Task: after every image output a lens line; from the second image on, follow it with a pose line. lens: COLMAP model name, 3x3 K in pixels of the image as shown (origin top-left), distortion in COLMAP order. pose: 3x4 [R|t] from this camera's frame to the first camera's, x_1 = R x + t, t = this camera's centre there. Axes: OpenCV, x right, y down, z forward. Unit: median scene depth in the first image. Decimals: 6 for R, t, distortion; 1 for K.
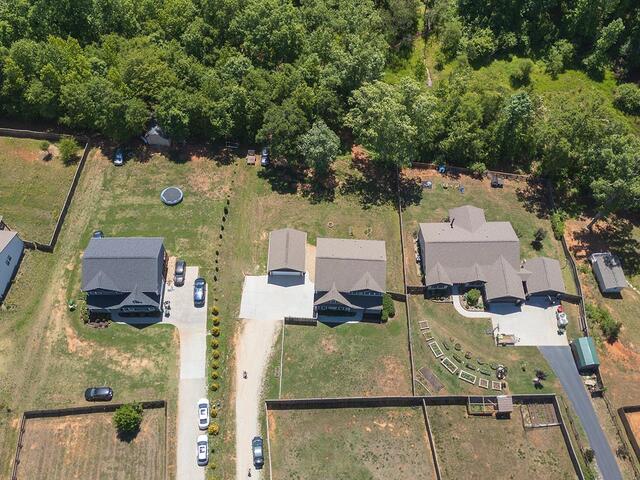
lens RADIAL K [[629.6, 0, 323.3], [0, 629.6, 240.1], [0, 0, 1]] dist [0.044735, 0.000000]
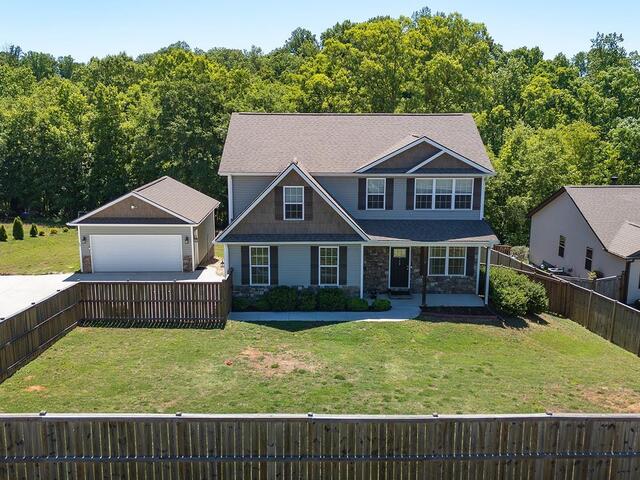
lens RADIAL K [[629.6, 0, 322.9], [0, 629.6, 242.4], [0, 0, 1]] dist [0.044735, 0.000000]
pose [[0.998523, -0.034132, 0.042263, 0.016217], [0.054312, 0.644149, -0.762969, 0.286514], [-0.001183, 0.764138, 0.645052, 0.826617]]
